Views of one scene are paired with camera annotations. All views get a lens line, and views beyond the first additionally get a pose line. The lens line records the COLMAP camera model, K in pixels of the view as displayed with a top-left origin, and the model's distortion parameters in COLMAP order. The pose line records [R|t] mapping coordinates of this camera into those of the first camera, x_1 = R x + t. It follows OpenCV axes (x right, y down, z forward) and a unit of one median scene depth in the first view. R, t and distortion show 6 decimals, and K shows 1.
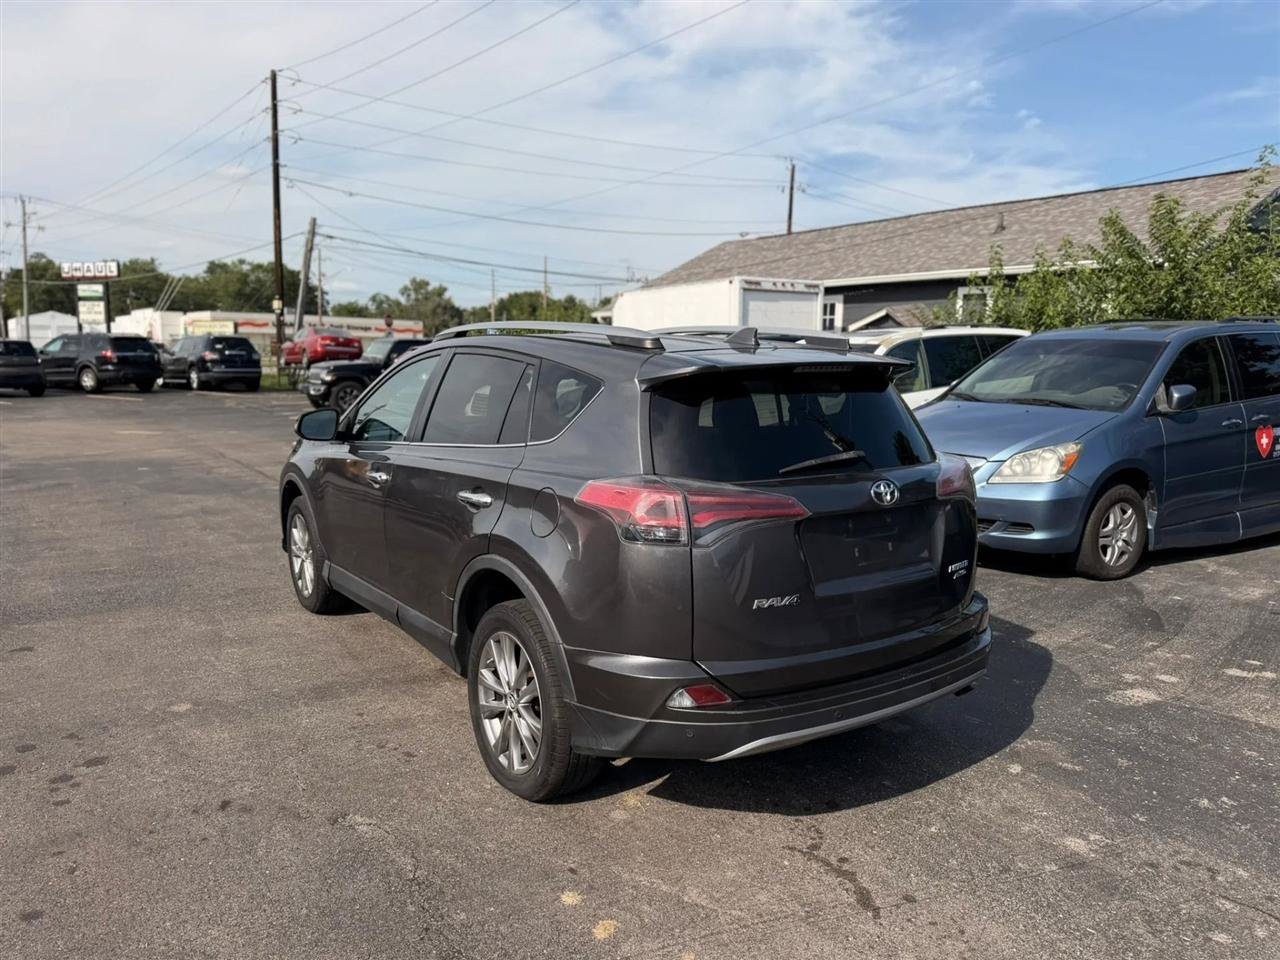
lens RADIAL K [[904.8, 0, 644.9], [0, 904.8, 472.7], [0, 0, 1]] dist [0.029754, -0.035177]
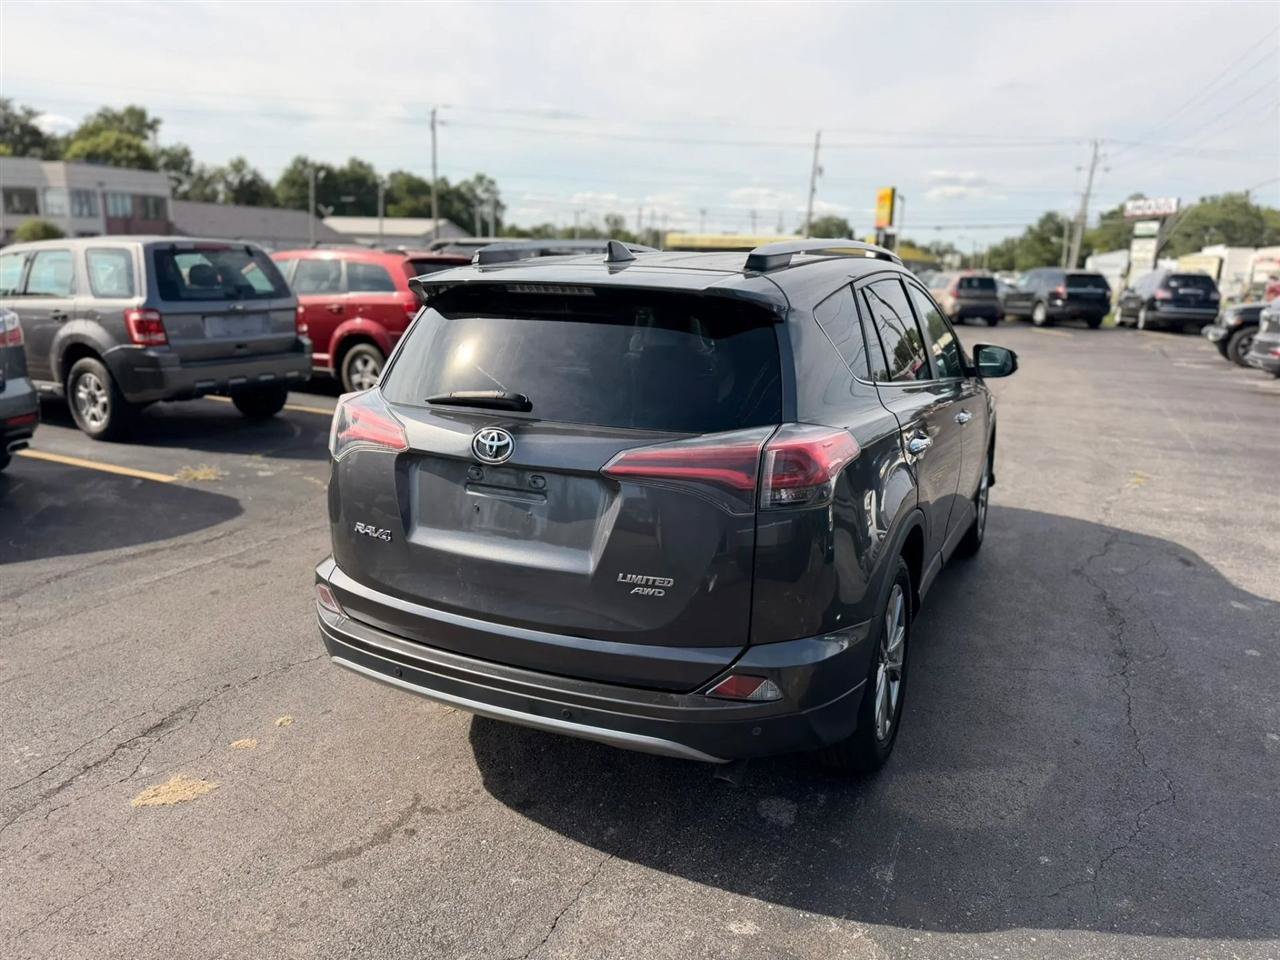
lens RADIAL K [[905.2, 0, 645.1], [0, 905.2, 481.1], [0, 0, 1]] dist [0.034748, -0.040302]
pose [[0.485569, 0.197415, -0.851616, 0.572706], [-0.134644, 0.979433, 0.150275, -0.047586], [0.863767, 0.041696, 0.502163, 0.402509]]
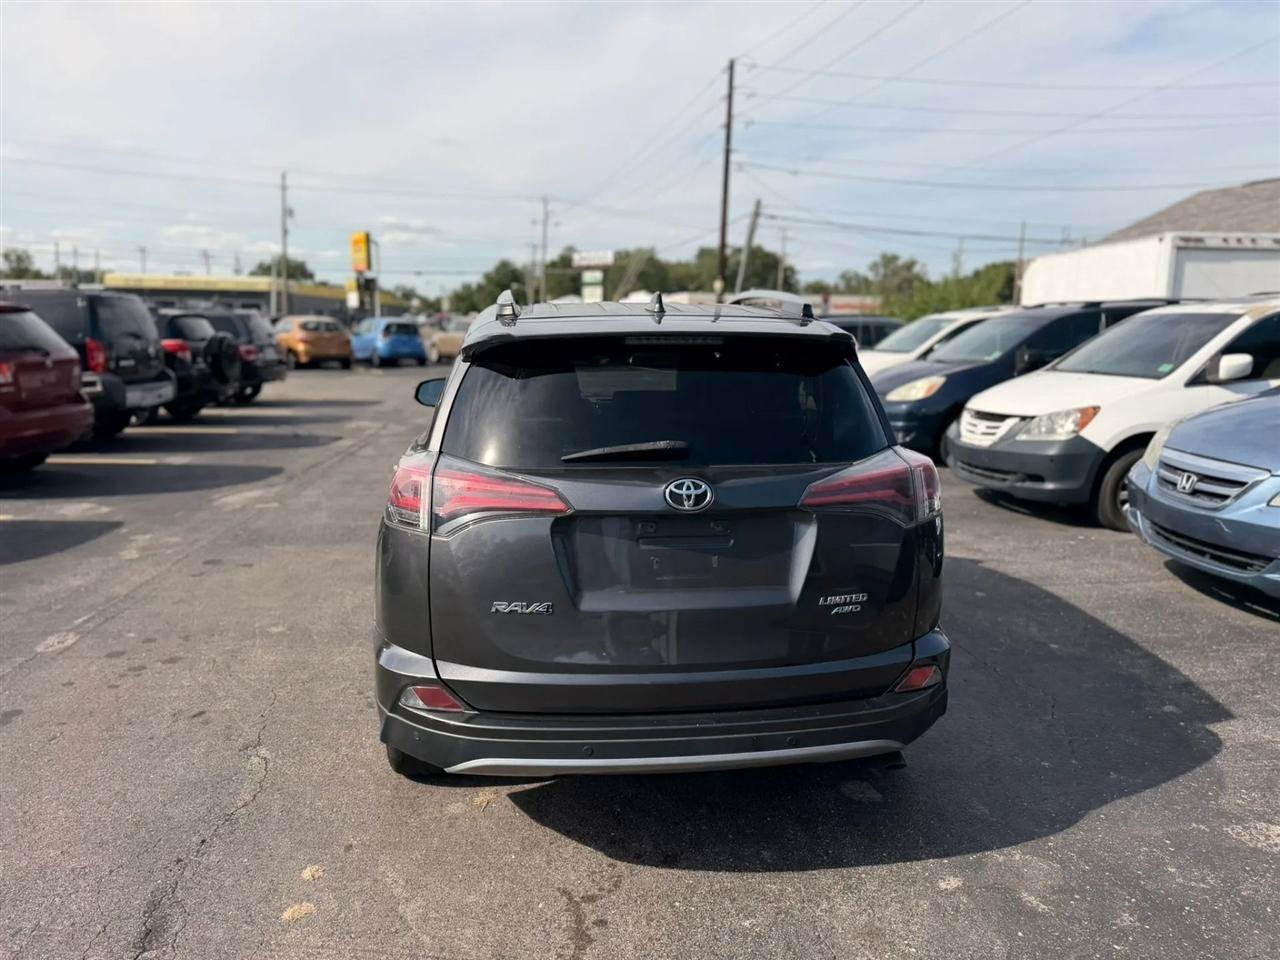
lens RADIAL K [[905.2, 0, 645.1], [0, 905.2, 481.1], [0, 0, 1]] dist [0.034748, -0.040302]
pose [[0.876430, 0.078774, -0.475042, 0.343818], [-0.062396, 0.996789, 0.050176, -0.015393], [0.477470, -0.014335, 0.878531, 0.155710]]
